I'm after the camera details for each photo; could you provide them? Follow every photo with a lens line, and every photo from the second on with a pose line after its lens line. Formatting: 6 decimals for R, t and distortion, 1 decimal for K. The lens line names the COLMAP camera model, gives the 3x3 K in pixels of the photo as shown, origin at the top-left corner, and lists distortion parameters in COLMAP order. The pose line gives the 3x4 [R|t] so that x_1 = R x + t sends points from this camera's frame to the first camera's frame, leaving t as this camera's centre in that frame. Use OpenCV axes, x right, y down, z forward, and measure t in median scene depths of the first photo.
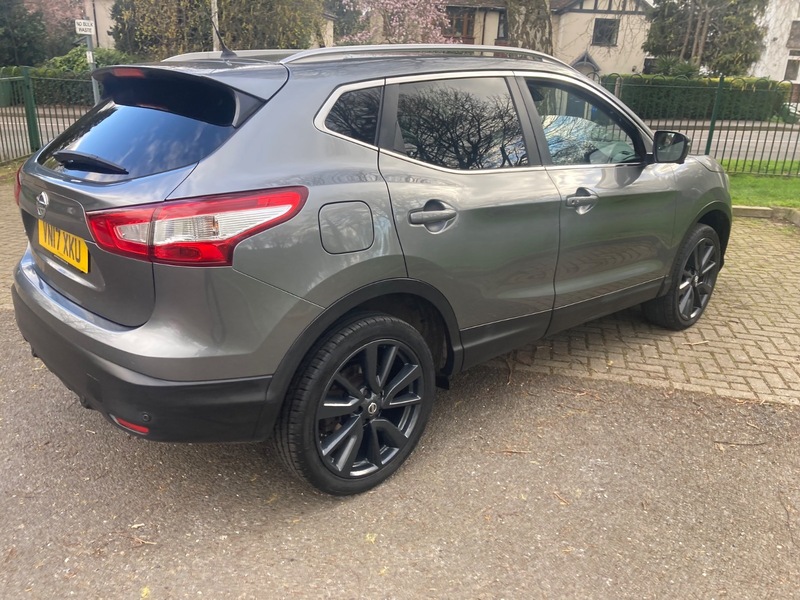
lens RADIAL K [[664.6, 0, 393.5], [0, 664.6, 287.0], [0, 0, 1]] dist [0.033652, -0.023185]
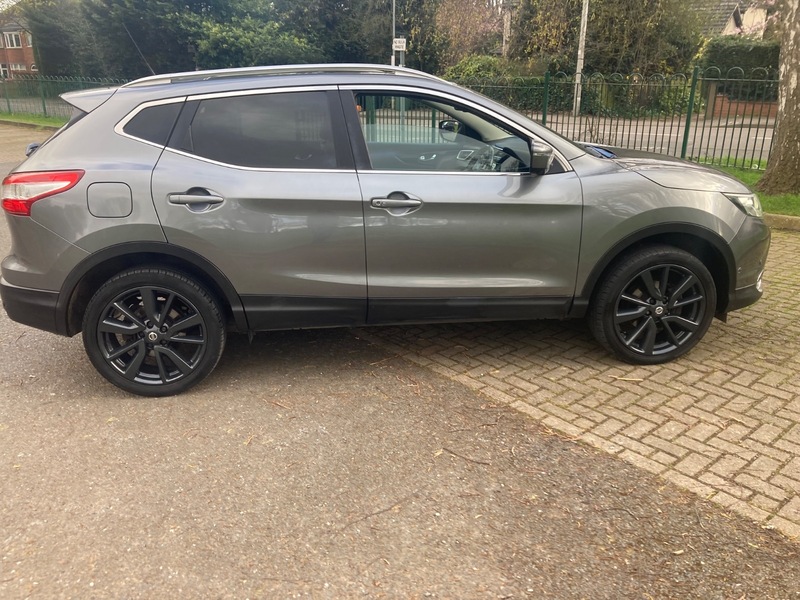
lens RADIAL K [[664.6, 0, 395.9], [0, 664.6, 286.1], [0, 0, 1]] dist [0.033652, -0.023185]
pose [[0.813728, 0.145825, -0.562656, 0.800454], [-0.146663, 0.988207, 0.044008, -0.037911], [0.562438, 0.046710, 0.825519, 0.098043]]
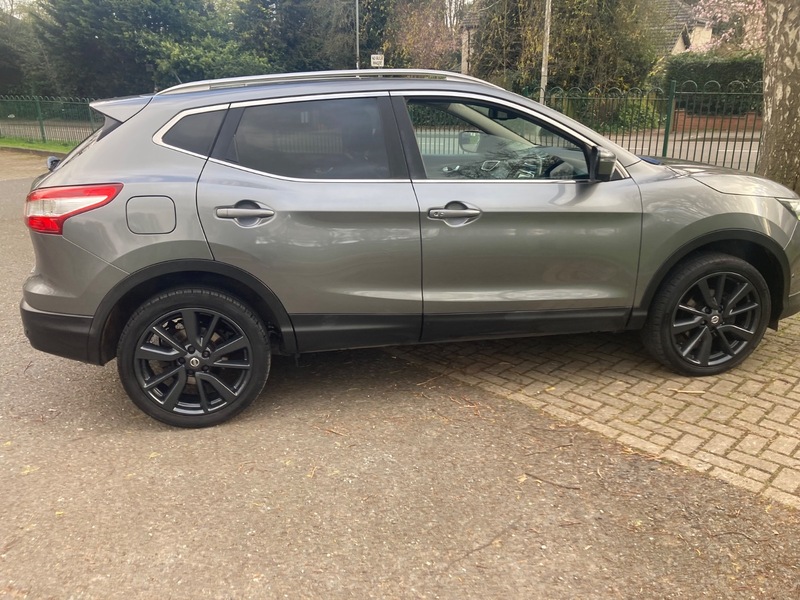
lens RADIAL K [[664.6, 0, 394.1], [0, 664.6, 281.3], [0, 0, 1]] dist [0.033652, -0.023185]
pose [[0.850047, 0.107735, -0.515571, 0.654253], [-0.124152, 0.992260, 0.002650, -0.014460], [0.511866, 0.061756, 0.856843, 0.068257]]
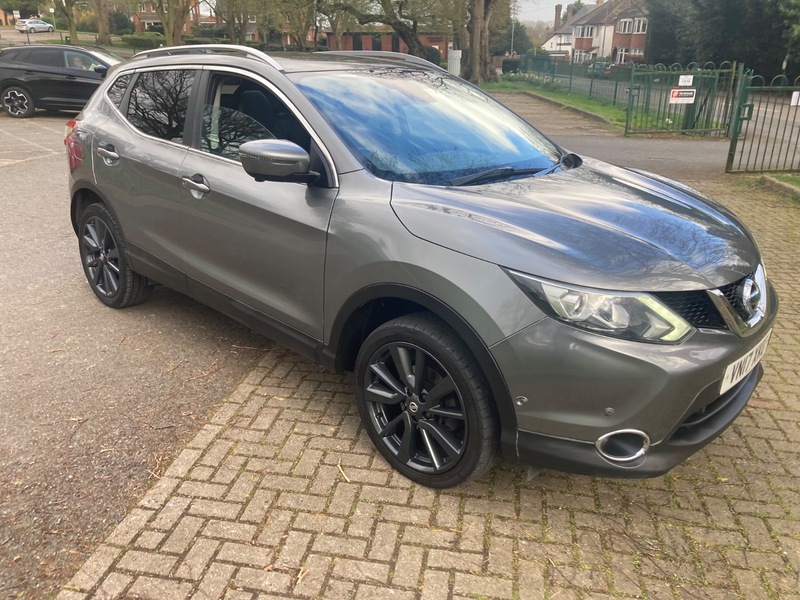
lens RADIAL K [[664.6, 0, 395.1], [0, 664.6, 298.0], [0, 0, 1]] dist [0.033652, -0.023185]
pose [[0.062570, 0.319236, -0.945607, 1.210232], [-0.319369, 0.904050, 0.284074, -0.329052], [0.945563, 0.284223, 0.158520, 1.040437]]
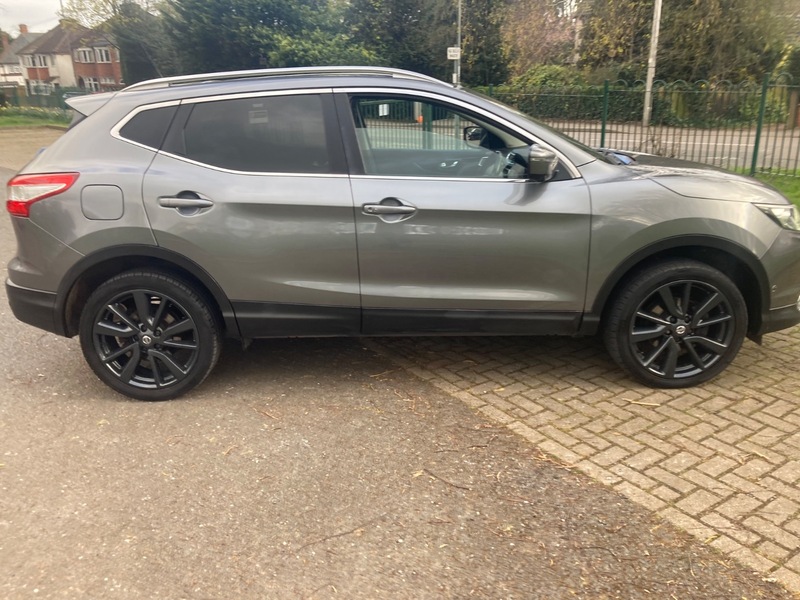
lens RADIAL K [[664.6, 0, 395.0], [0, 664.6, 284.3], [0, 0, 1]] dist [0.033652, -0.023185]
pose [[0.746312, 0.154582, -0.647397, 0.859154], [-0.167306, 0.984996, 0.042323, -0.051518], [0.644226, 0.076727, 0.760977, 0.193966]]
